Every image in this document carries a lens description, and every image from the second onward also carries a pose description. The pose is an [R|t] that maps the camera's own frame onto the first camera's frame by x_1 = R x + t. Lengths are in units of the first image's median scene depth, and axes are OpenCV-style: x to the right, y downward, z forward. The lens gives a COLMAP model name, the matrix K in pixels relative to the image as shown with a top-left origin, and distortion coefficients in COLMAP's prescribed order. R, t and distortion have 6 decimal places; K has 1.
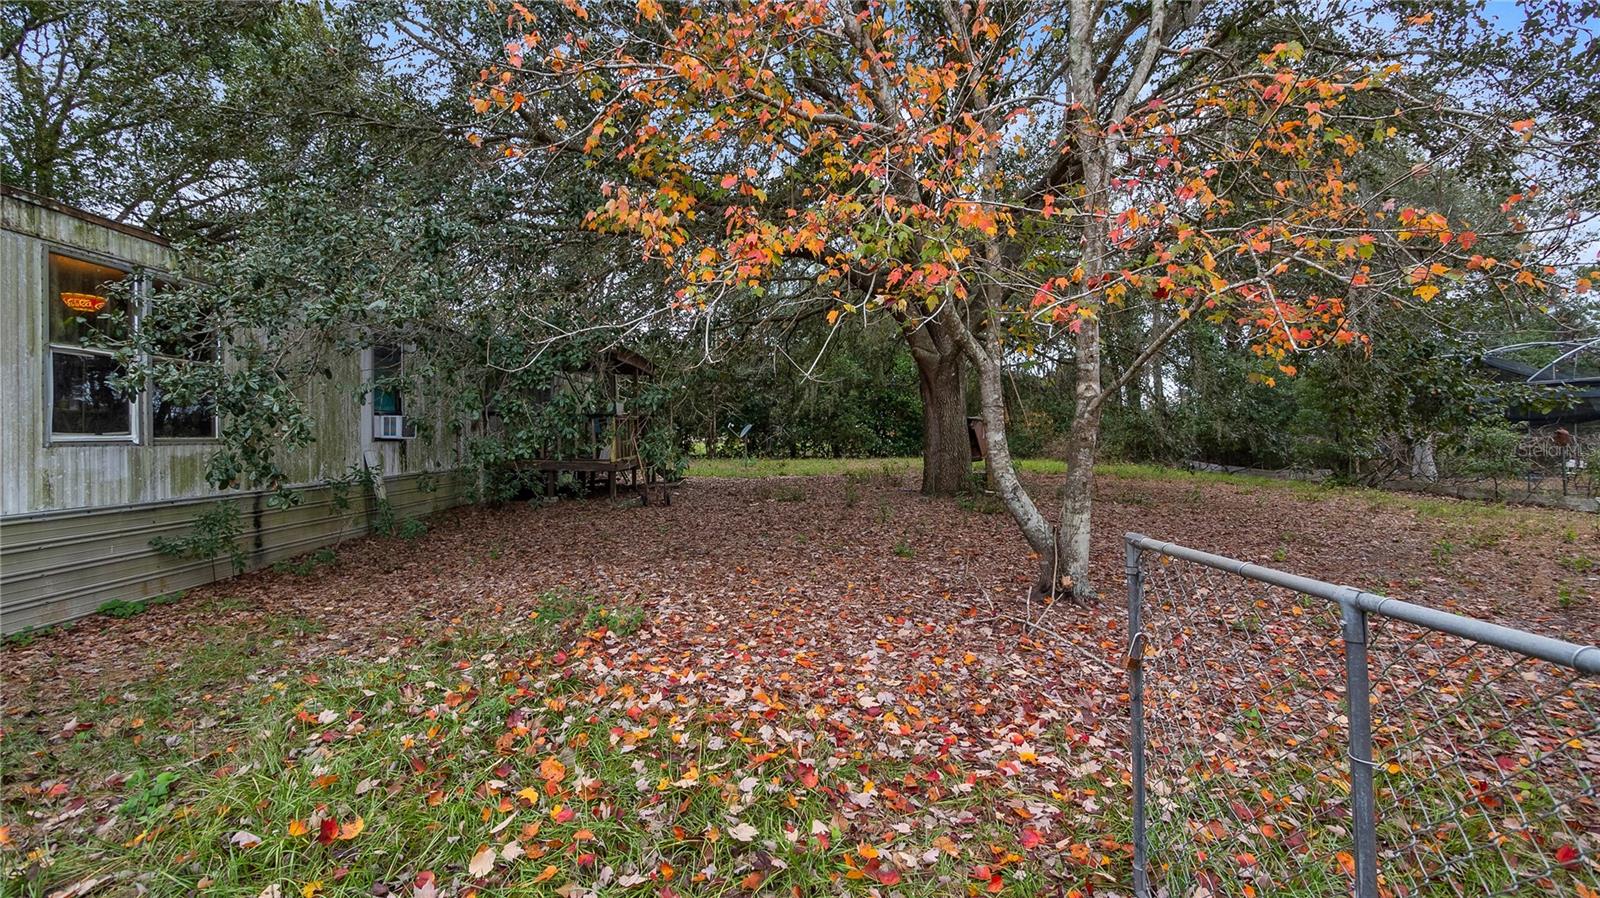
lens RADIAL K [[697.0, 0, 797.9], [0, 697.0, 444.2], [0, 0, 1]] dist [0.001563, -0.000505]
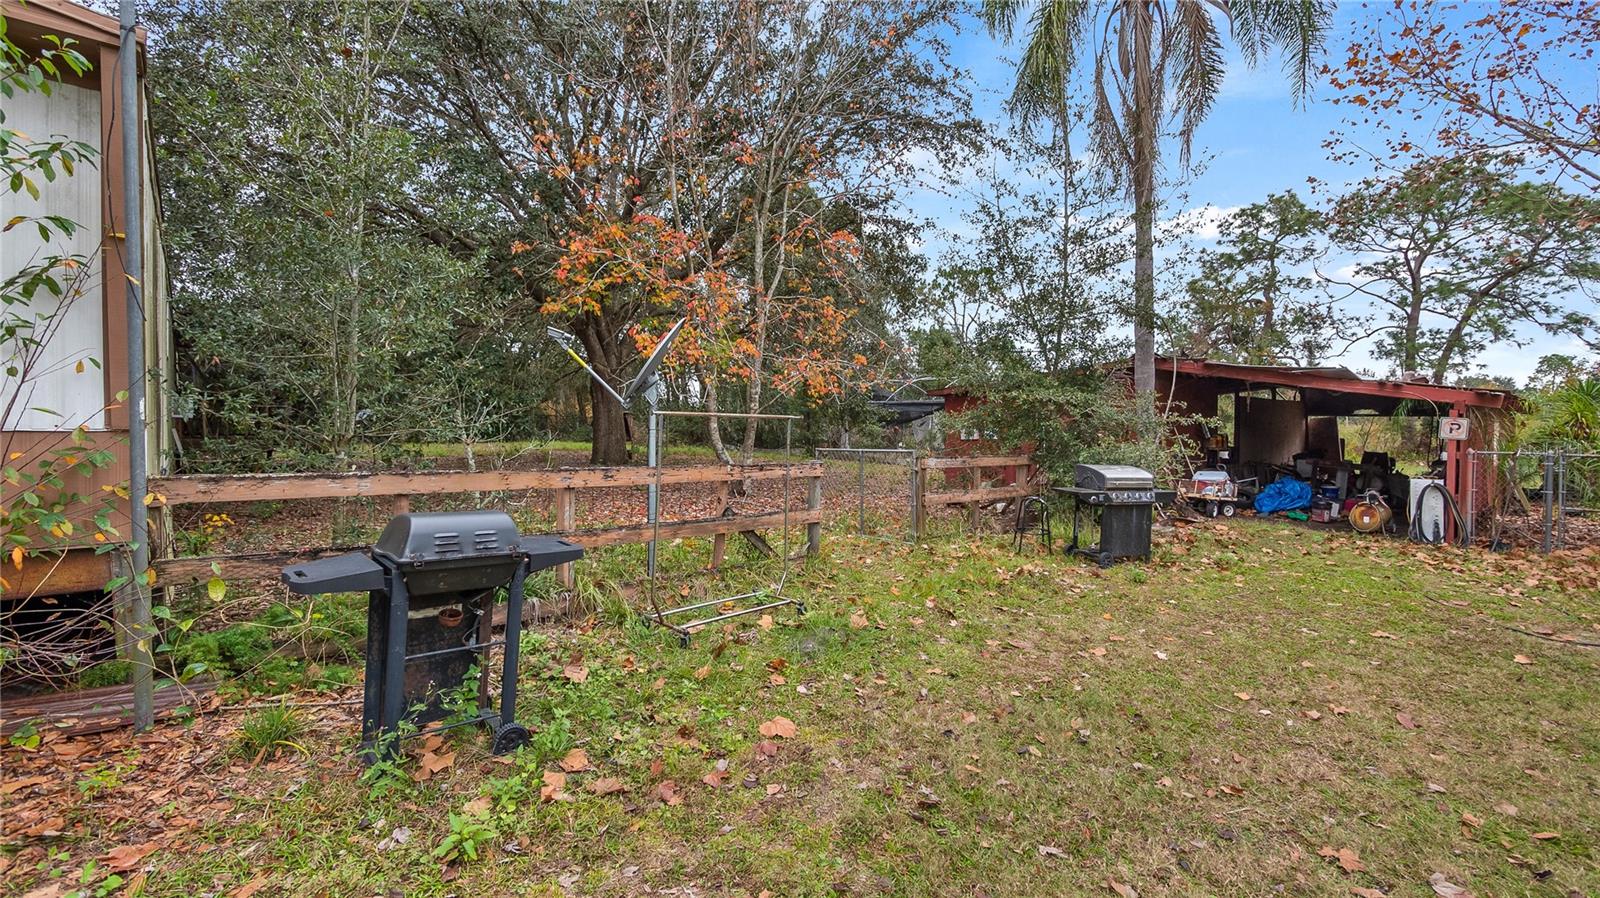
lens RADIAL K [[697.0, 0, 801.2], [0, 697.0, 442.3], [0, 0, 1]] dist [0.001563, -0.000505]
pose [[0.773236, -0.003703, 0.634107, -0.458090], [-0.004805, 0.999920, 0.011699, 0.004834], [-0.634100, -0.012093, 0.773157, -0.443749]]
